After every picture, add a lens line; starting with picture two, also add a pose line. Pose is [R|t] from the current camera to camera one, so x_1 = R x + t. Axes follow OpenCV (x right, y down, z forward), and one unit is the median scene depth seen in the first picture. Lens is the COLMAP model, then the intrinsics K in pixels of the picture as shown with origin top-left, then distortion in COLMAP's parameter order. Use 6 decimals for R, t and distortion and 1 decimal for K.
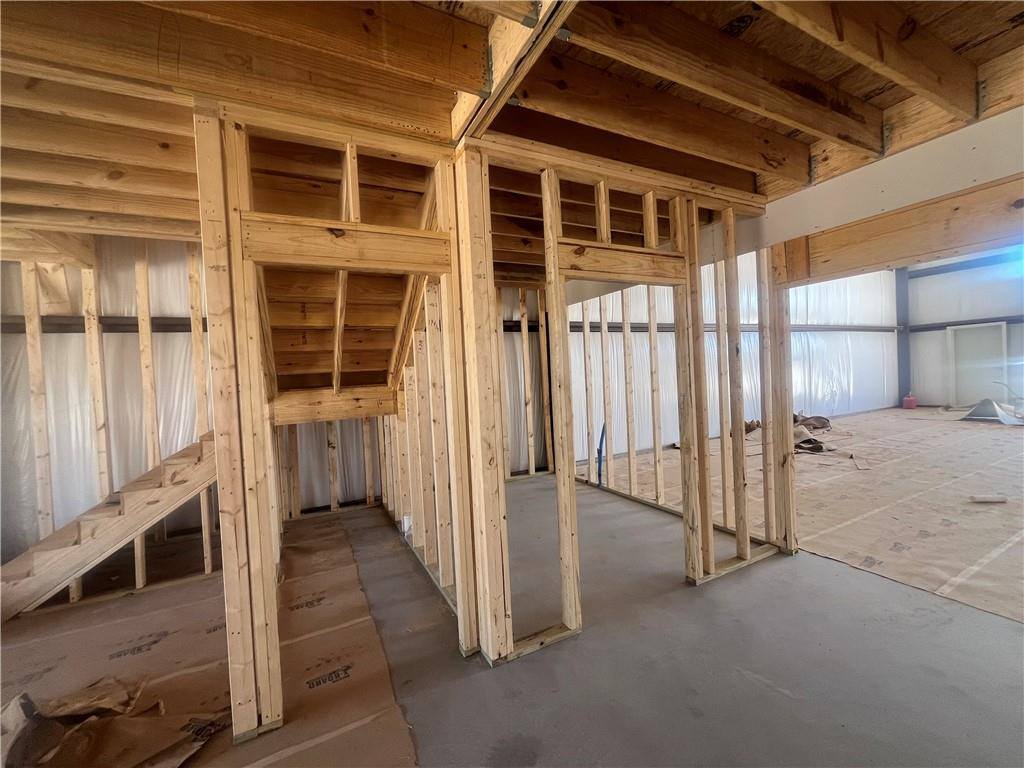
lens RADIAL K [[412.1, 0, 512.0], [0, 412.1, 384.0], [0, 0, 1]] dist [-0.002408, -0.000298]
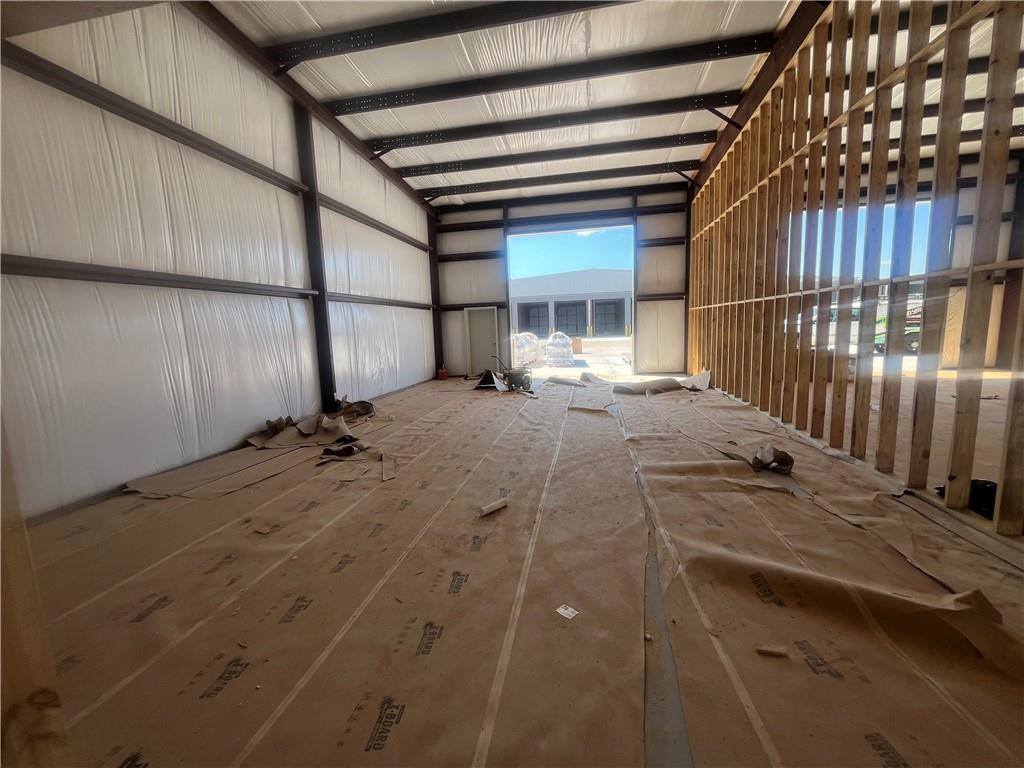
lens RADIAL K [[412.1, 0, 512.0], [0, 412.1, 384.0], [0, 0, 1]] dist [-0.002408, -0.000298]
pose [[0.608739, -0.082901, 0.789027, 0.355522], [0.028587, 0.996172, 0.082610, -0.028623], [-0.792855, -0.027732, 0.608779, 0.306593]]
